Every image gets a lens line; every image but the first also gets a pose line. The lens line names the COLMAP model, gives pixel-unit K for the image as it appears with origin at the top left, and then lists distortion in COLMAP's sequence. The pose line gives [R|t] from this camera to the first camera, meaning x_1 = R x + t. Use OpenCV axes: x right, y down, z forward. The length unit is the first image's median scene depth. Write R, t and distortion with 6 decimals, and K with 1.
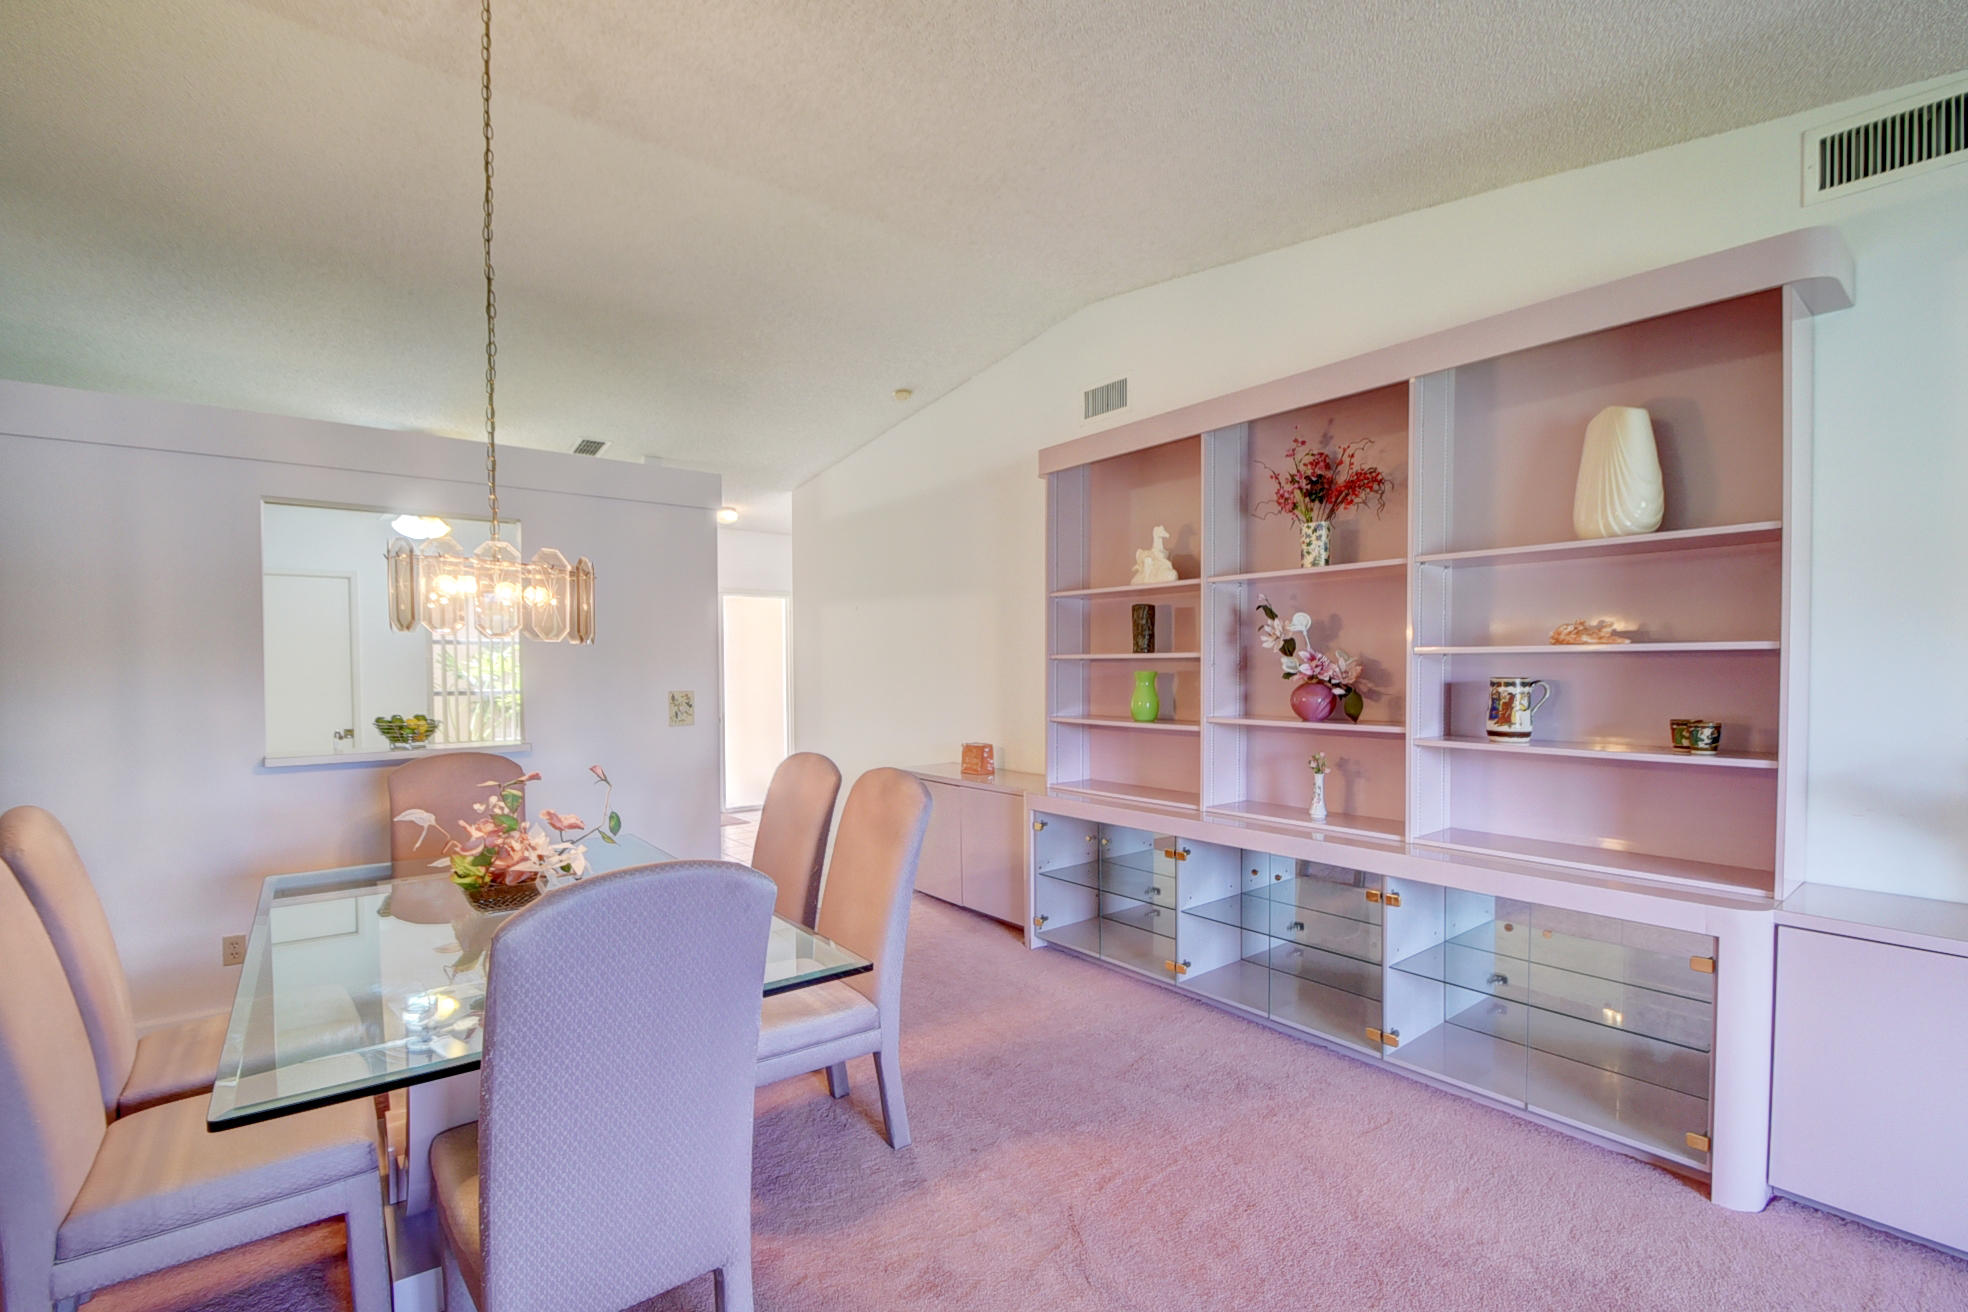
lens RADIAL K [[874.3, 0, 992.1], [0, 874.3, 687.3], [0, 0, 1]] dist [0.014289, -0.013800]
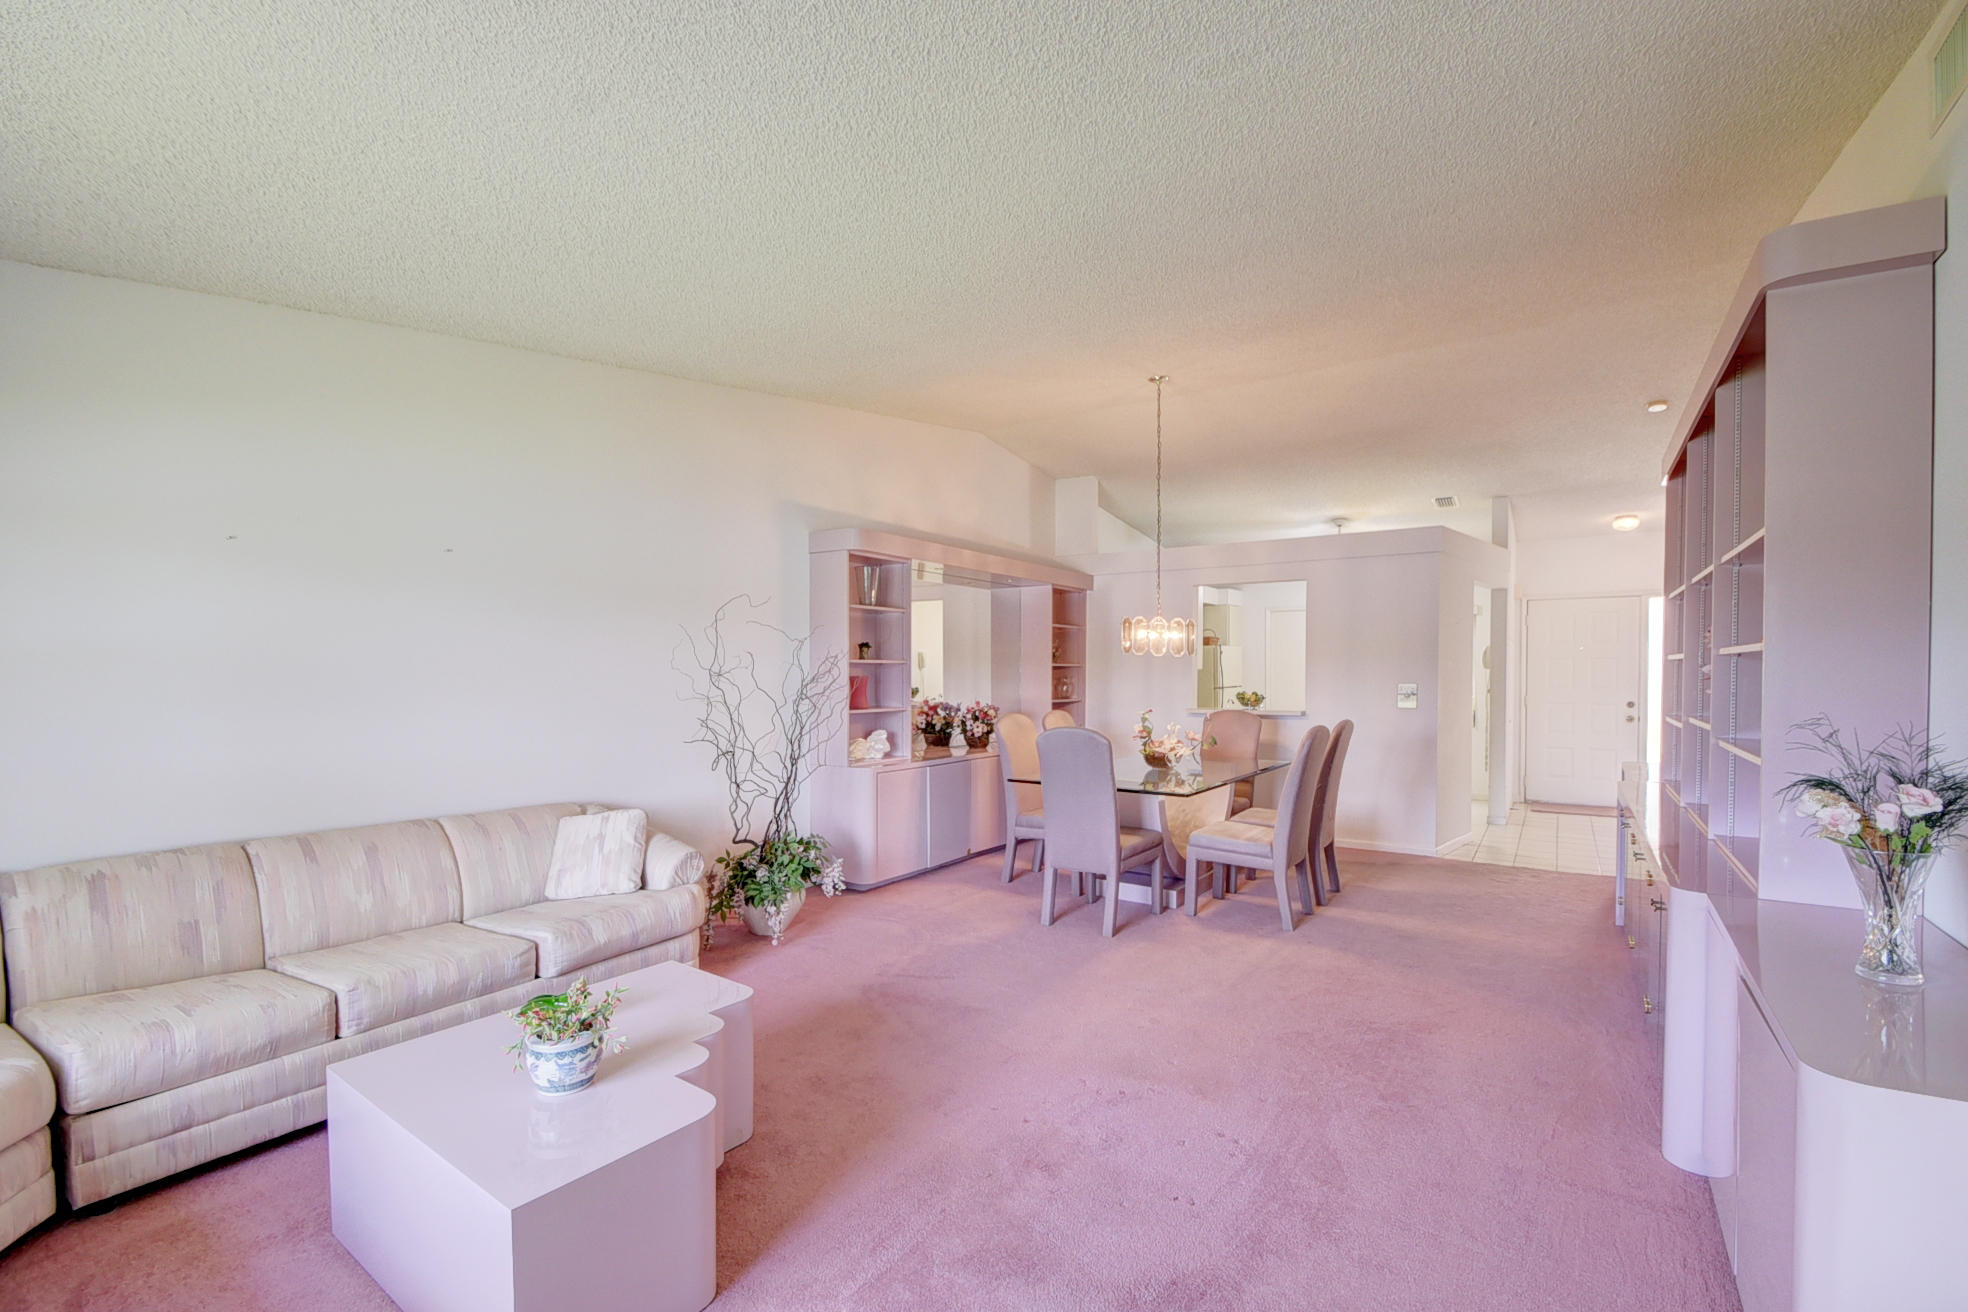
lens RADIAL K [[874.3, 0, 992.1], [0, 874.3, 687.3], [0, 0, 1]] dist [0.014289, -0.013800]
pose [[0.315075, 0.020216, -0.948852, 1.468055], [-0.024733, 0.999608, 0.013084, 0.012003], [0.948745, 0.019346, 0.315451, -0.167364]]
